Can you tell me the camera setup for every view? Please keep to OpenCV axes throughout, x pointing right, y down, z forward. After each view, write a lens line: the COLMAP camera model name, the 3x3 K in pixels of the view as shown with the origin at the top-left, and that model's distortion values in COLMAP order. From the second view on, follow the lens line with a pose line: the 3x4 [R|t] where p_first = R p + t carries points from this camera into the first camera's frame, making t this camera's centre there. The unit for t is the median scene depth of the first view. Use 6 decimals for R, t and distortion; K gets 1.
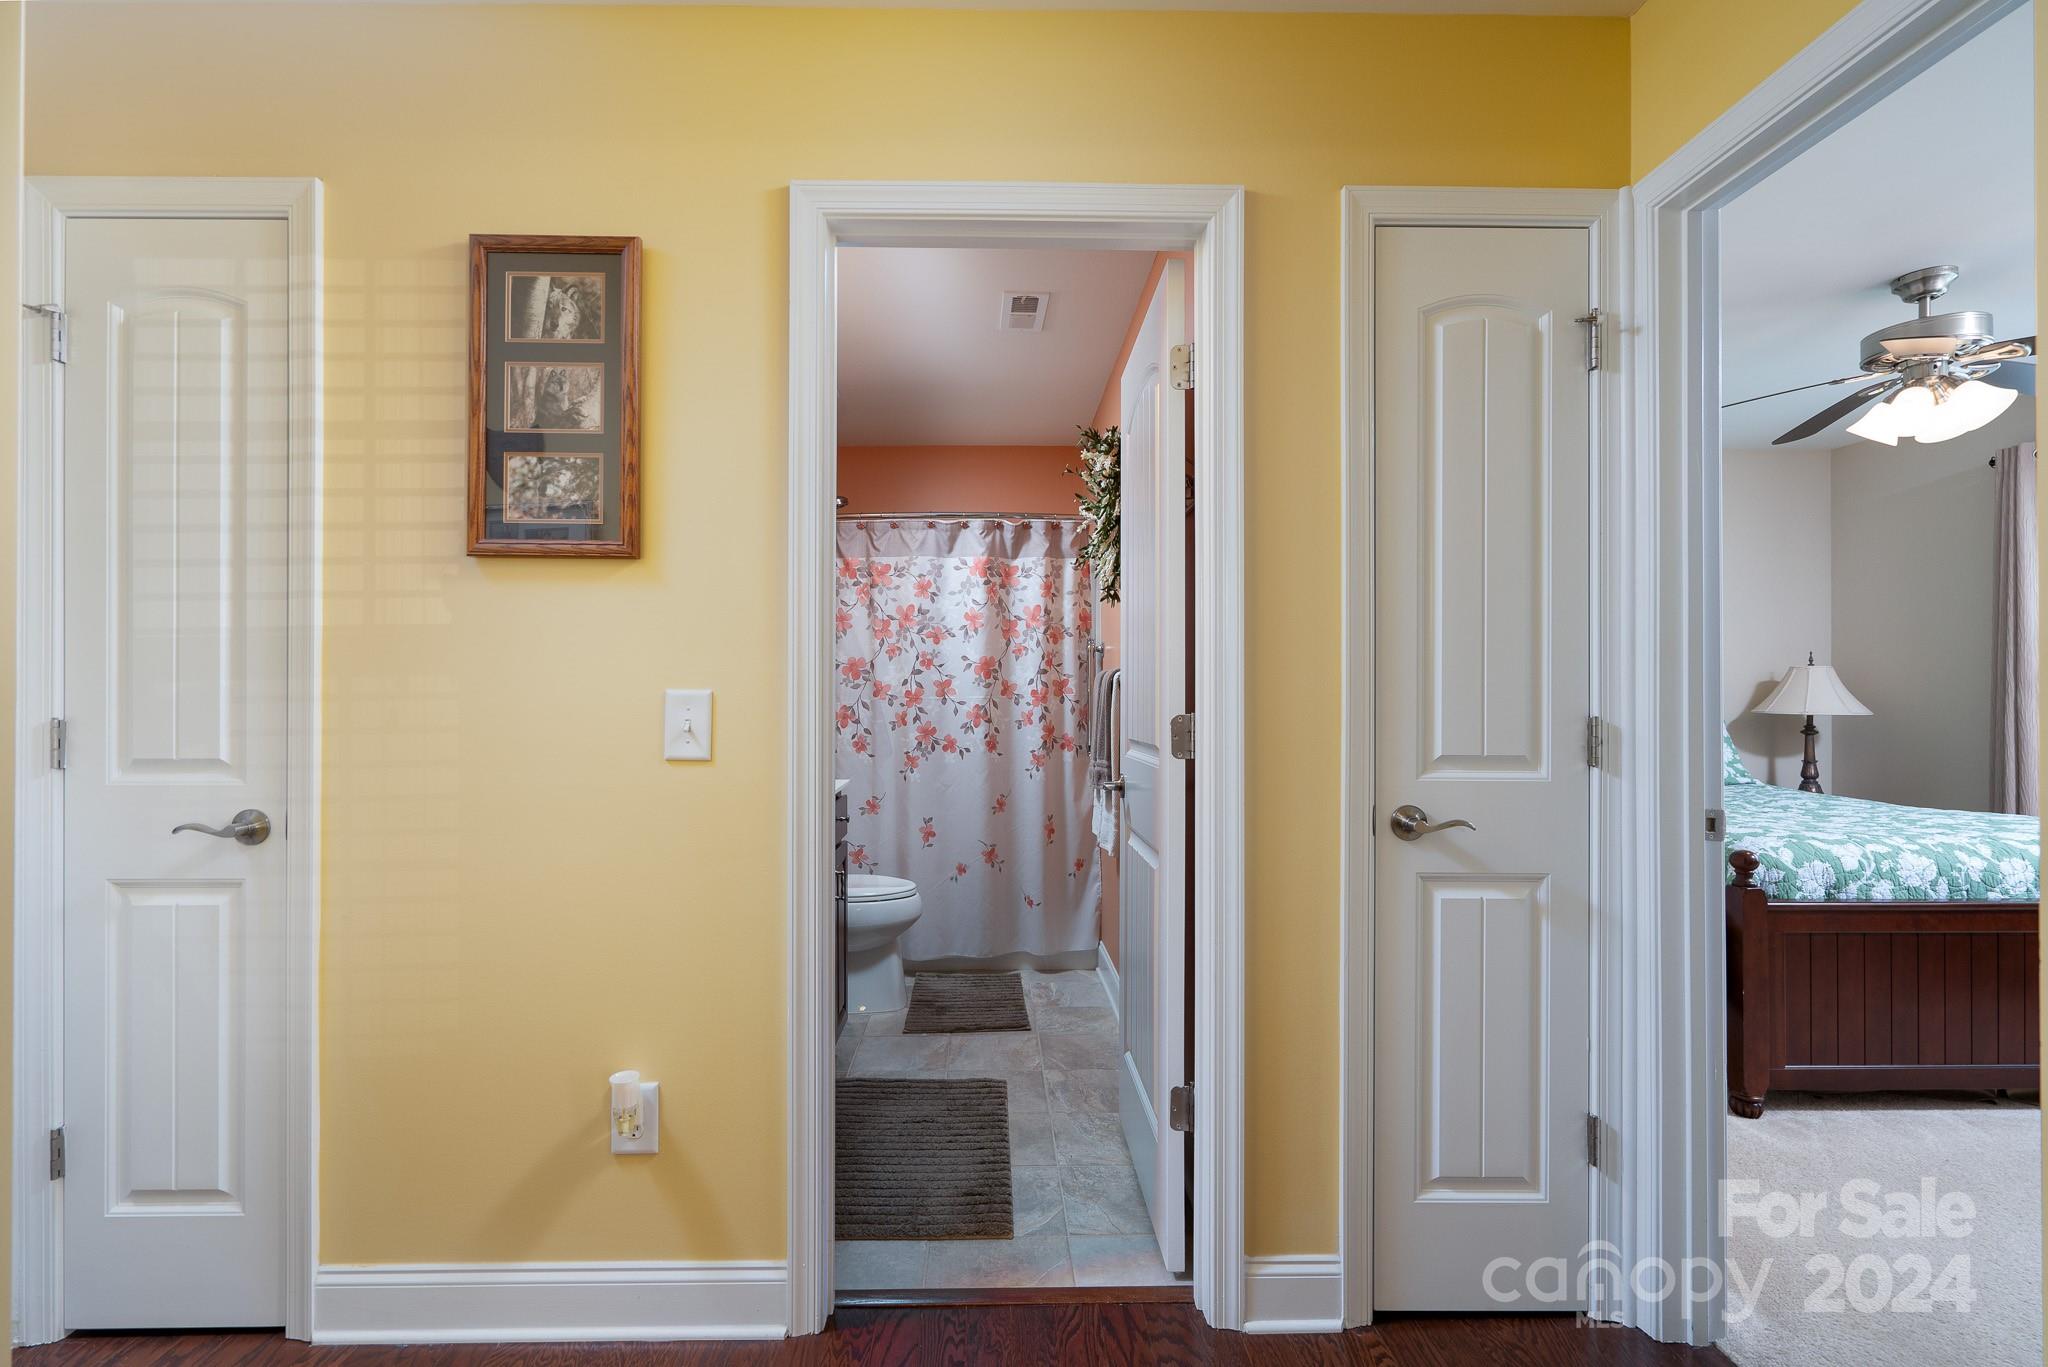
lens RADIAL K [[932.0, 0, 1024.9], [0, 932.0, 690.6], [0, 0, 1]] dist [-0.003280, 0.003236]
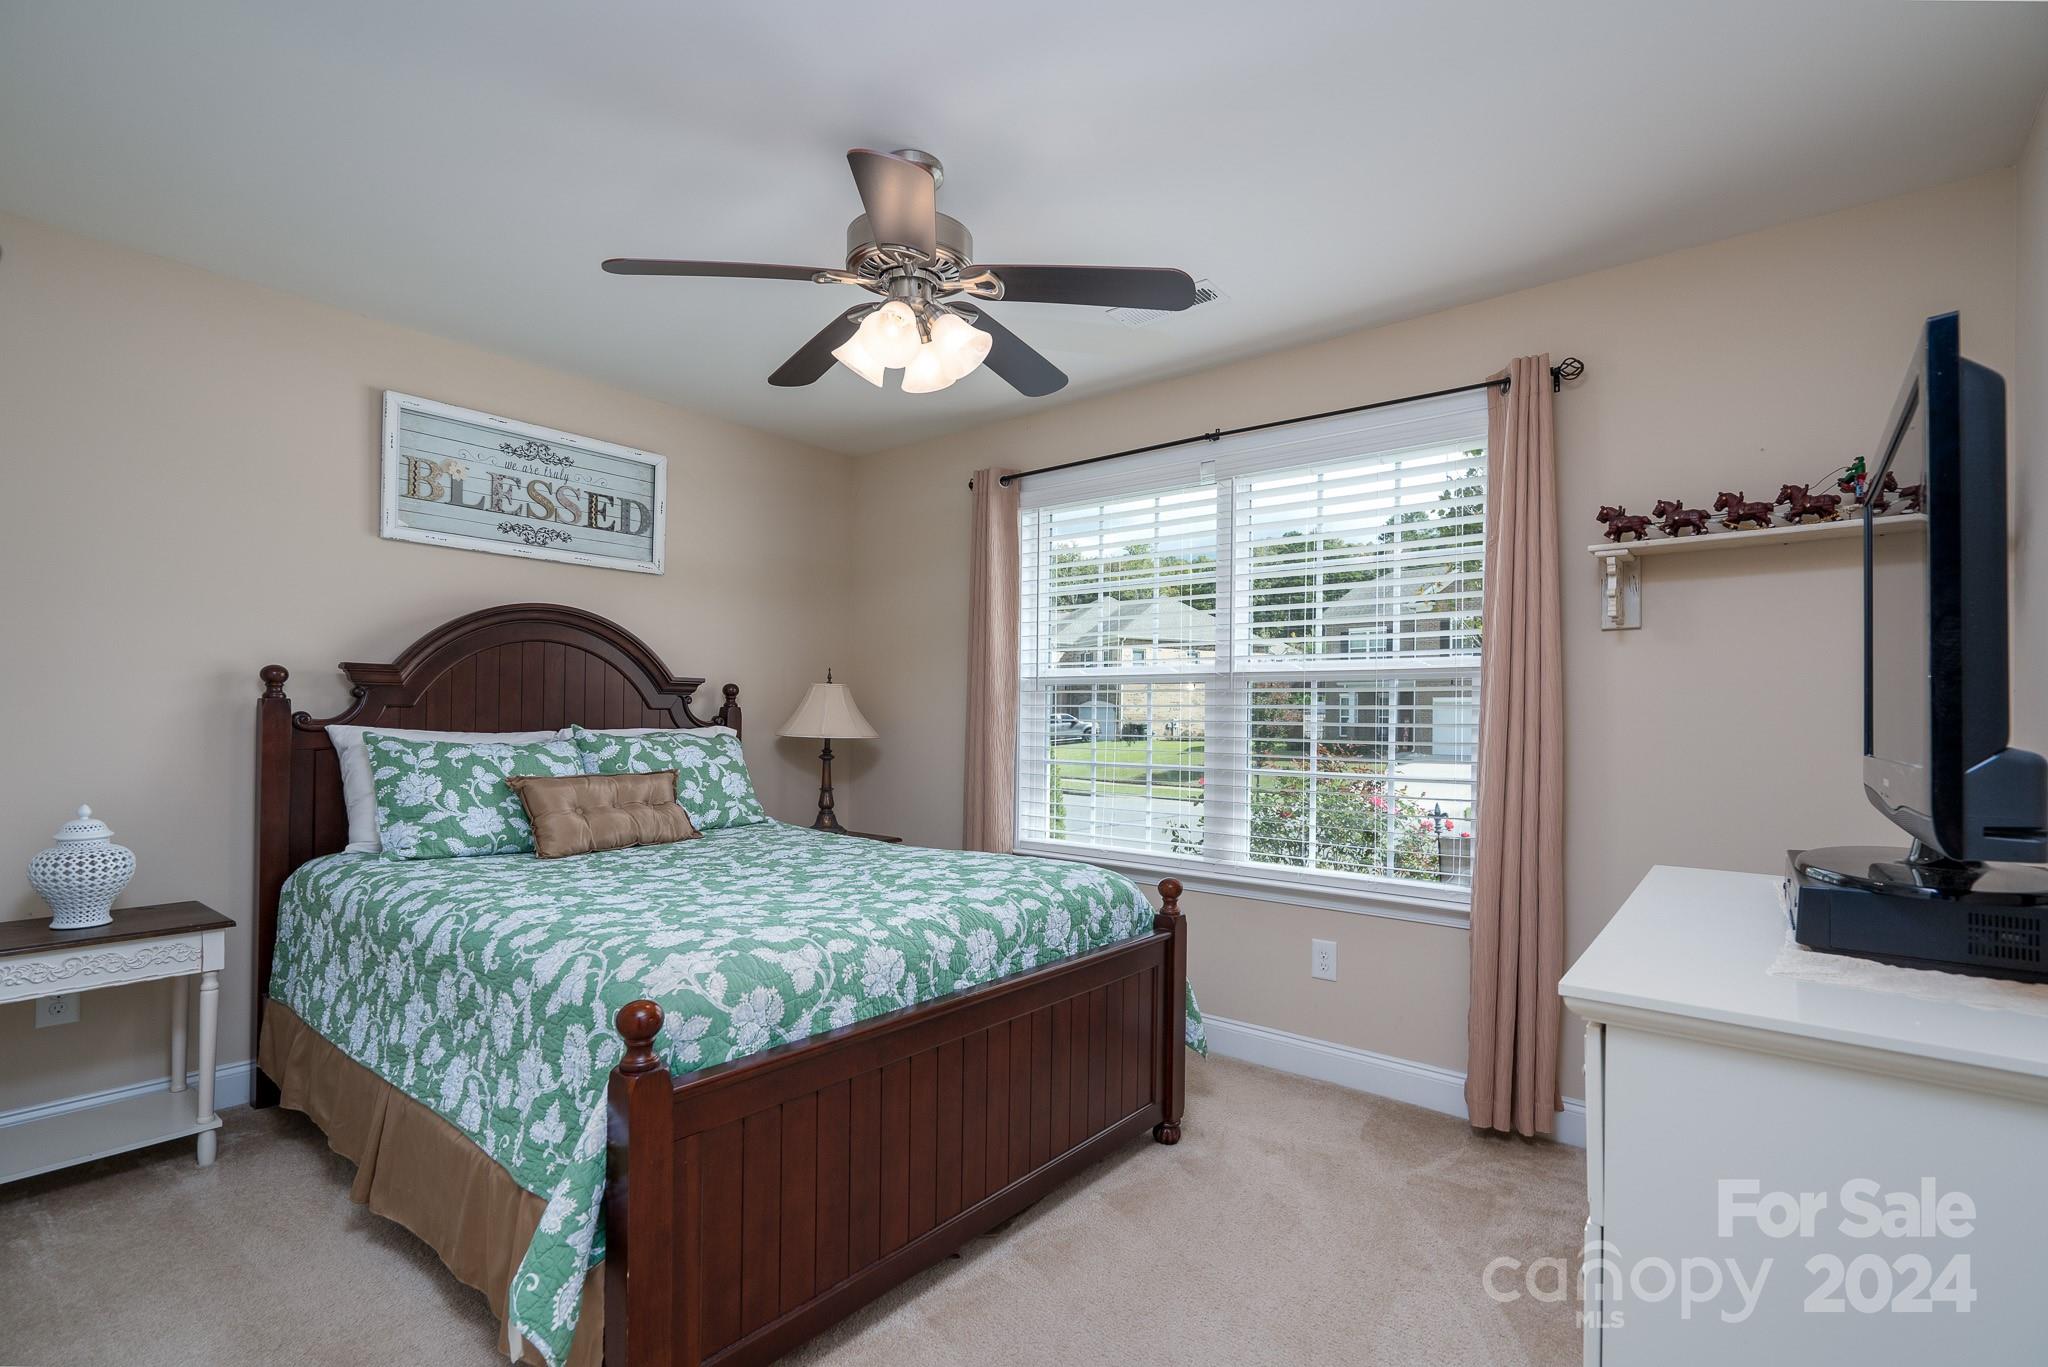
lens RADIAL K [[932.0, 0, 1022.3], [0, 932.0, 696.6], [0, 0, 1]] dist [-0.003280, 0.003236]
pose [[0.653286, 0.023864, 0.756735, 0.494940], [-0.014648, 0.999714, -0.018881, 0.000763], [-0.756970, 0.001250, 0.653449, 0.468718]]
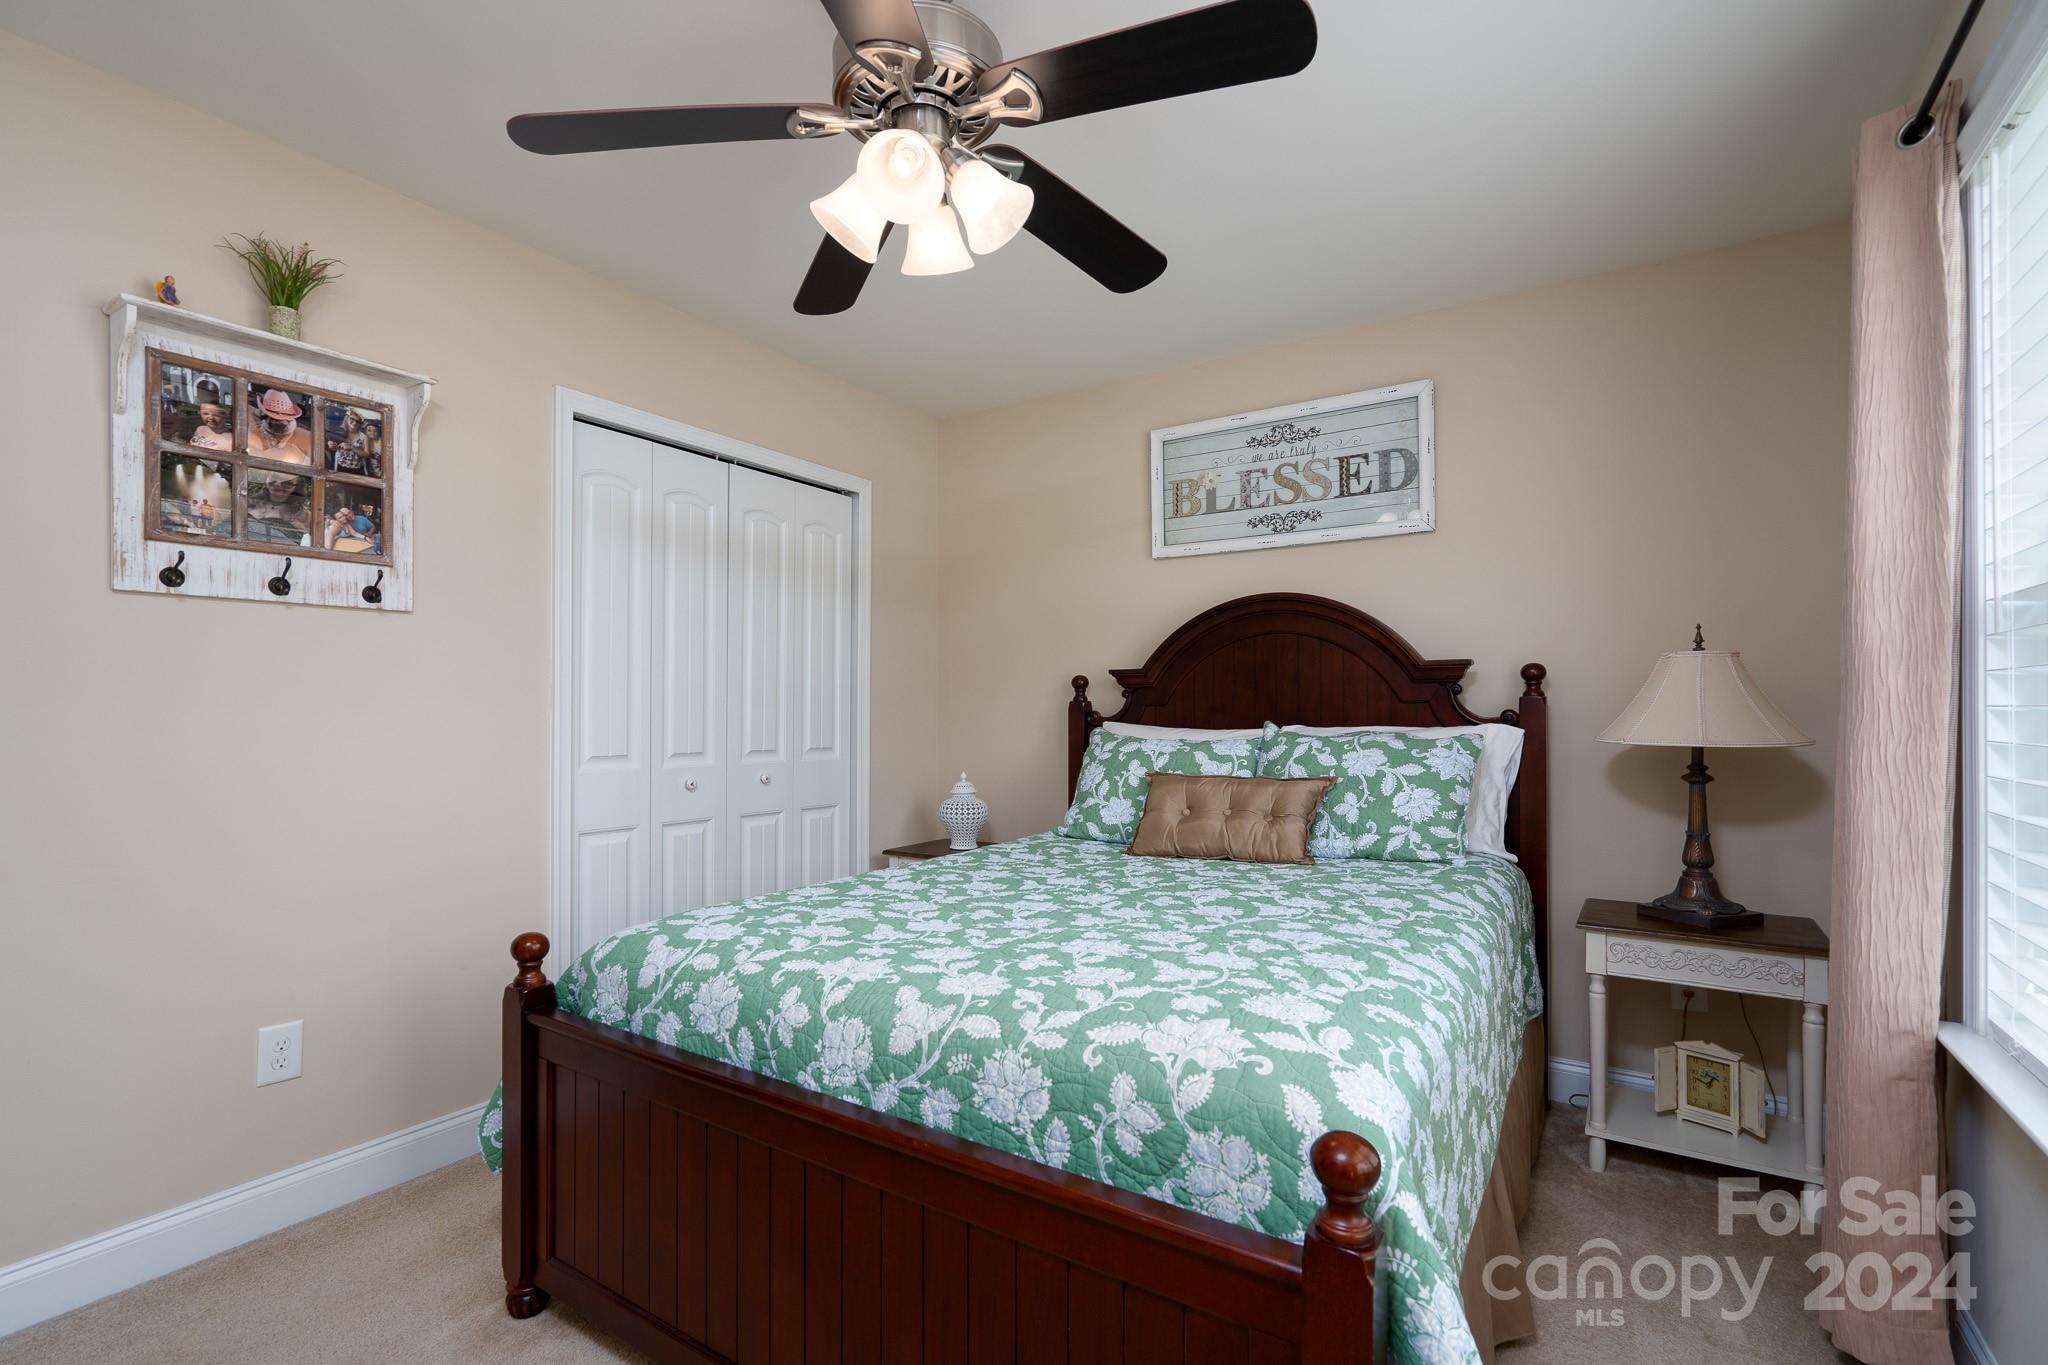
lens RADIAL K [[932.0, 0, 1027.2], [0, 932.0, 696.0], [0, 0, 1]] dist [-0.003280, 0.003236]
pose [[0.823561, -0.012708, -0.567085, 1.448536], [0.005085, 0.999874, -0.015022, 0.008031], [0.567205, 0.009488, 0.823522, 0.627822]]
